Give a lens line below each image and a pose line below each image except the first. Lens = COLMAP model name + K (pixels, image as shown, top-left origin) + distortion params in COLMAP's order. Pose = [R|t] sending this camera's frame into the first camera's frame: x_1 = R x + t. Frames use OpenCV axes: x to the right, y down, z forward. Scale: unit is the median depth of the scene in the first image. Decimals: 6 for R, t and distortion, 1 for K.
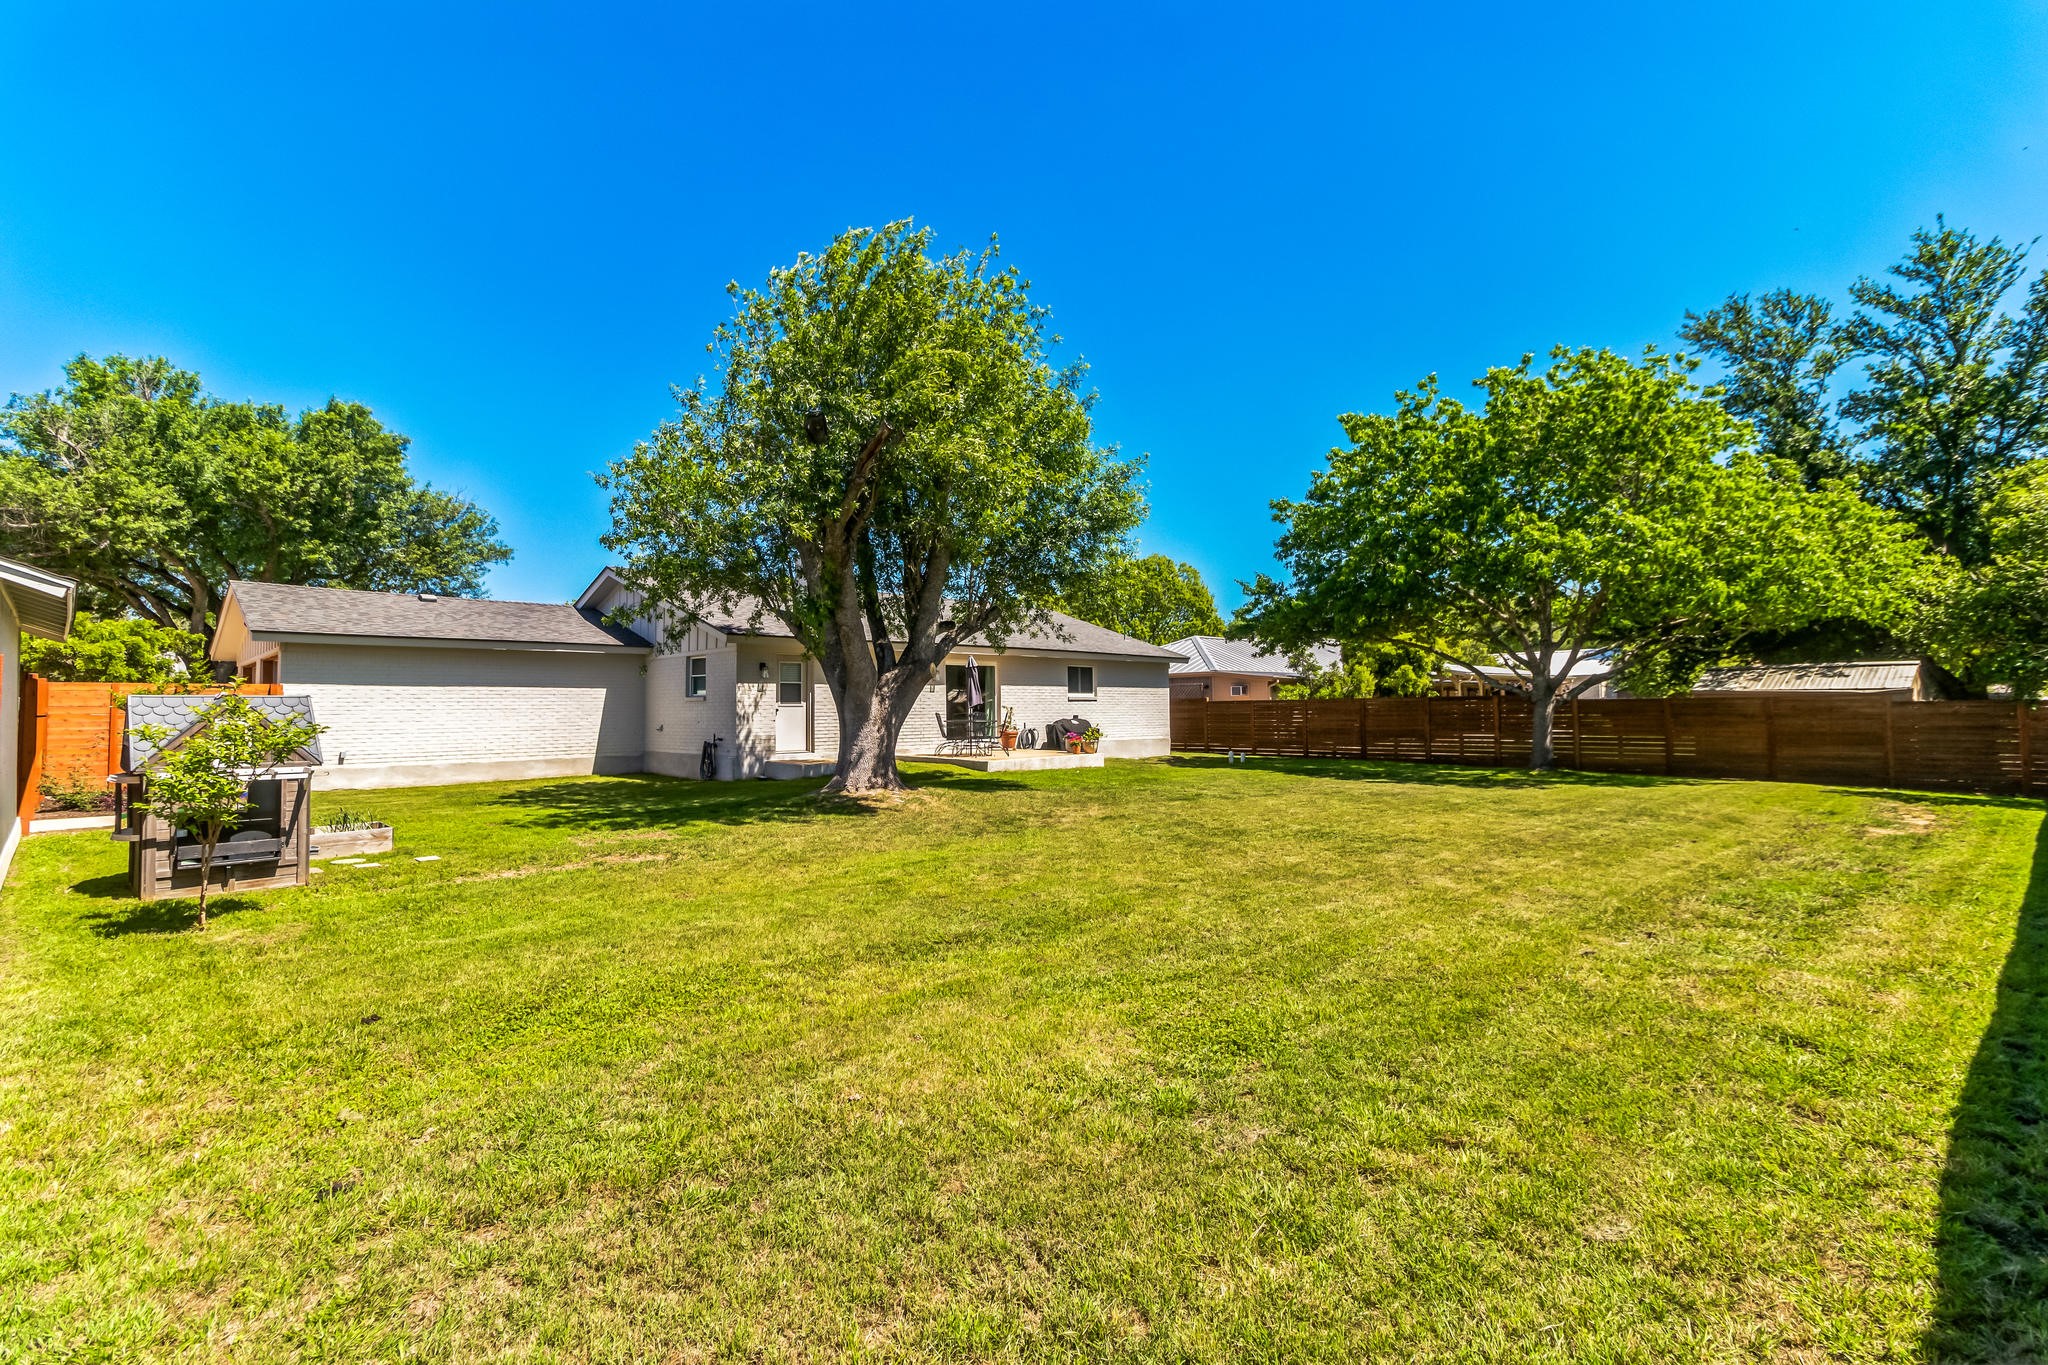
lens RADIAL K [[990.7, 0, 1020.0], [0, 990.7, 686.5], [0, 0, 1]] dist [0.003675, 0.000883]
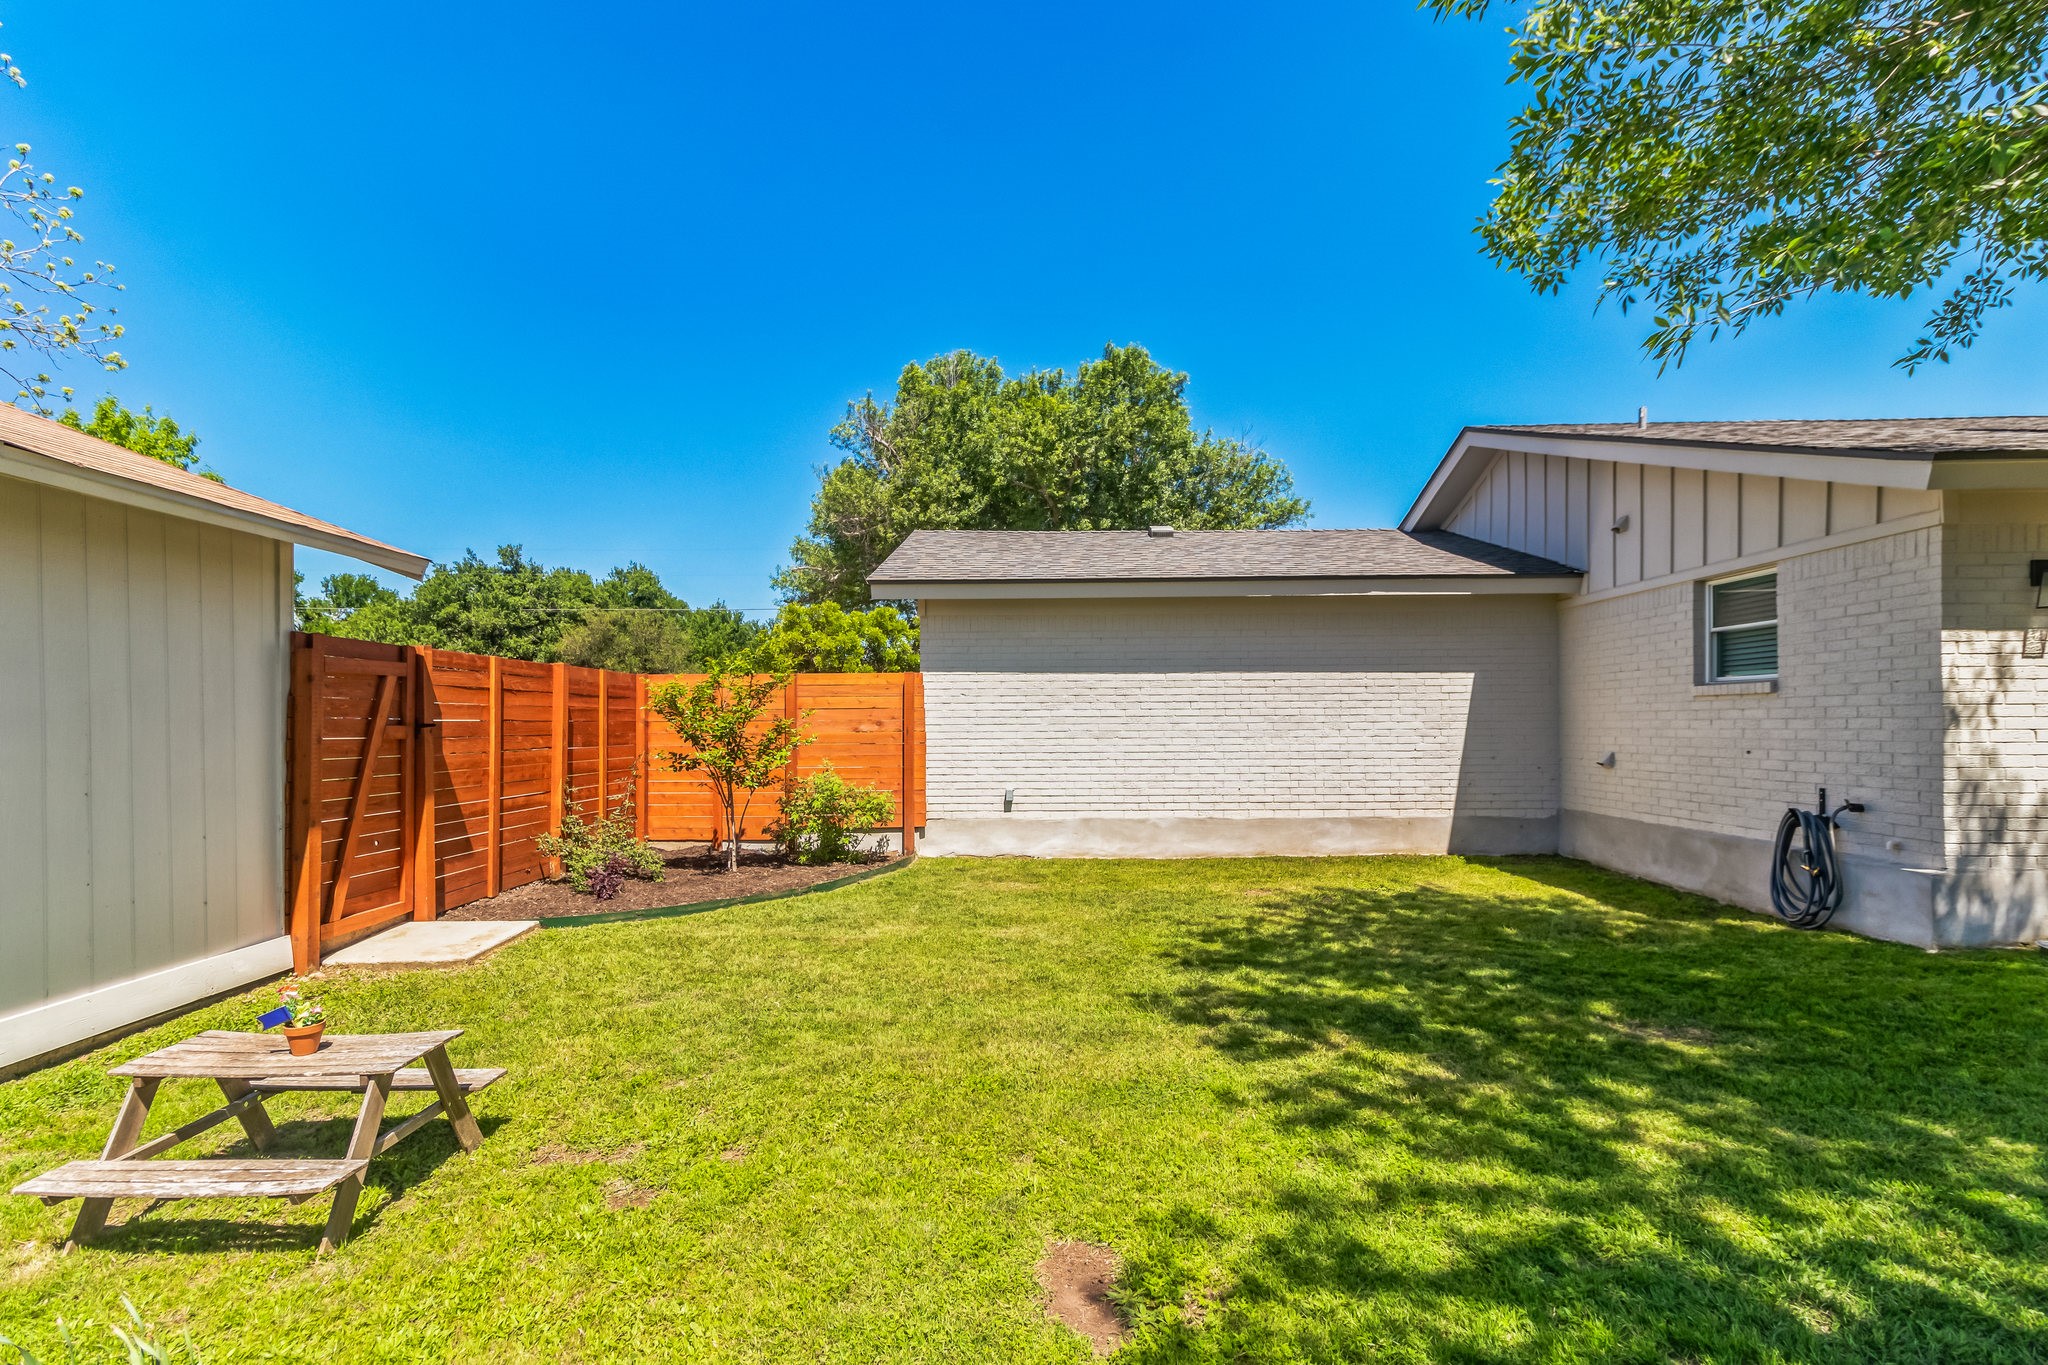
lens RADIAL K [[990.7, 0, 1020.4], [0, 990.7, 695.9], [0, 0, 1]] dist [0.003675, 0.000883]
pose [[0.716300, -0.013027, -0.697671, -0.239731], [0.012753, 0.999903, -0.005577, 0.013287], [0.697676, -0.004903, 0.716397, 0.505592]]
